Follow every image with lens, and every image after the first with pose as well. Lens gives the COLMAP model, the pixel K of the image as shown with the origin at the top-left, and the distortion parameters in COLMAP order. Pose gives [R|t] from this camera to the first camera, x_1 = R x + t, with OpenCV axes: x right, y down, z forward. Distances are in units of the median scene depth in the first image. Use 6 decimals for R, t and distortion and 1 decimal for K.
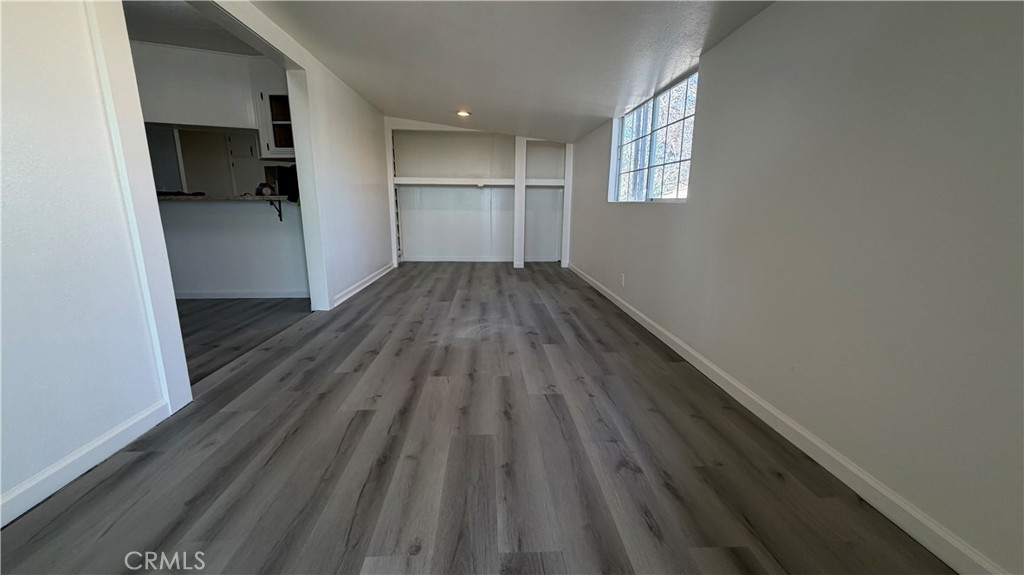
lens RADIAL K [[408.7, 0, 511.6], [0, 408.7, 292.9], [0, 0, 1]] dist [-0.003479, -0.000342]
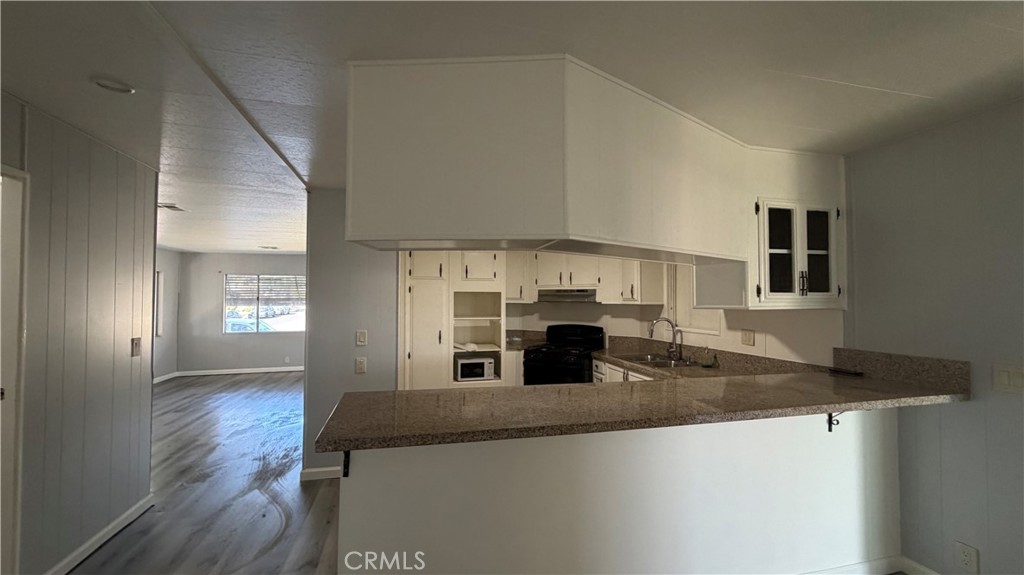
lens RADIAL K [[408.7, 0, 509.5], [0, 408.7, 285.9], [0, 0, 1]] dist [-0.003479, -0.000342]
pose [[0.981769, 0.009221, 0.189854, -1.049558], [0.038116, 0.968985, -0.244162, -0.241468], [-0.186217, 0.246947, 0.950968, 0.528216]]
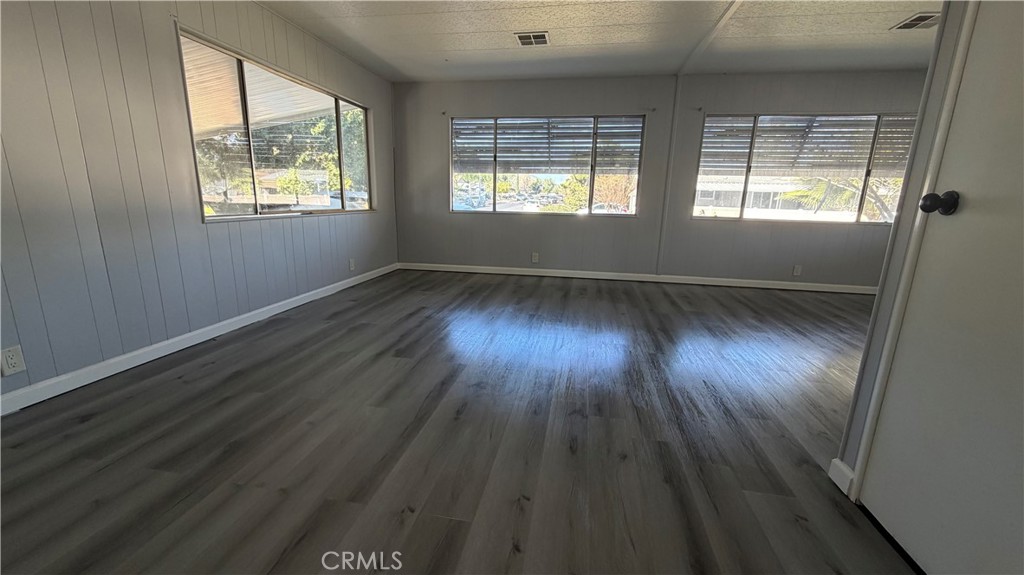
lens RADIAL K [[408.7, 0, 513.0], [0, 408.7, 289.7], [0, 0, 1]] dist [-0.003479, -0.000342]
pose [[0.974688, 0.075576, -0.210409, -1.514888], [-0.074742, 0.997132, 0.011925, -0.327212], [0.210706, 0.004103, 0.977541, 1.422252]]
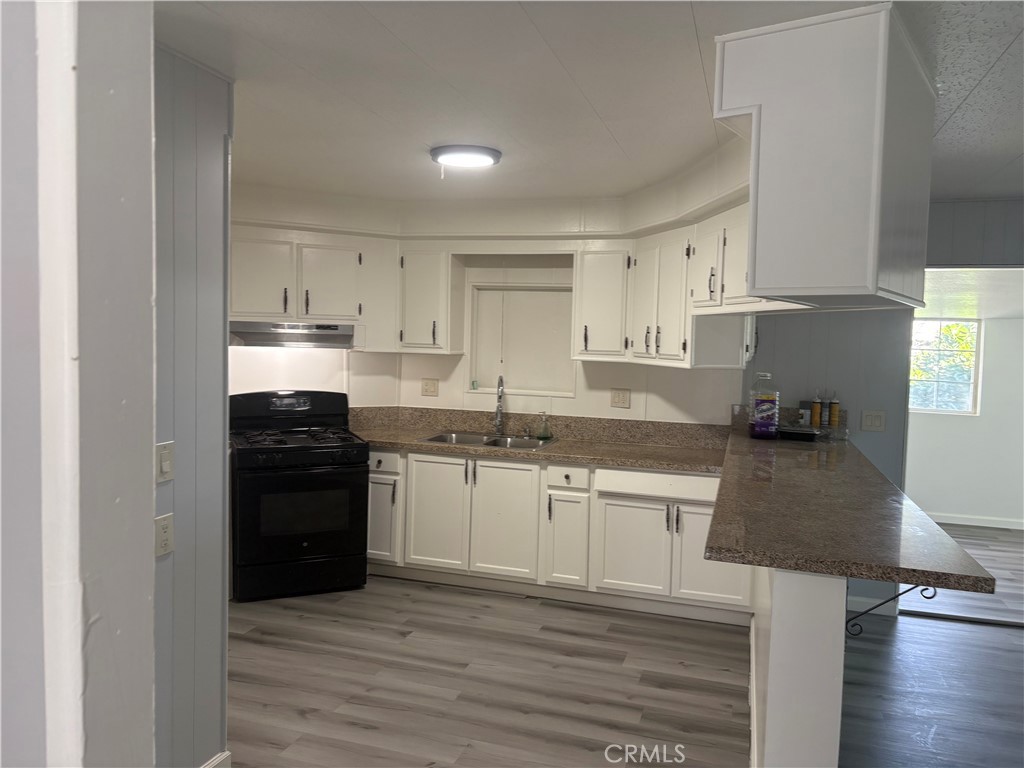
lens RADIAL K [[772.0, 0, 510.7], [0, 772.0, 381.7], [0, 0, 1]] dist [0.018804, 0.005340]
pose [[0.356459, -0.049033, 0.933024, -1.618300], [0.174409, 0.984561, -0.014892, -0.356275], [-0.917888, 0.168036, 0.359507, 0.934496]]
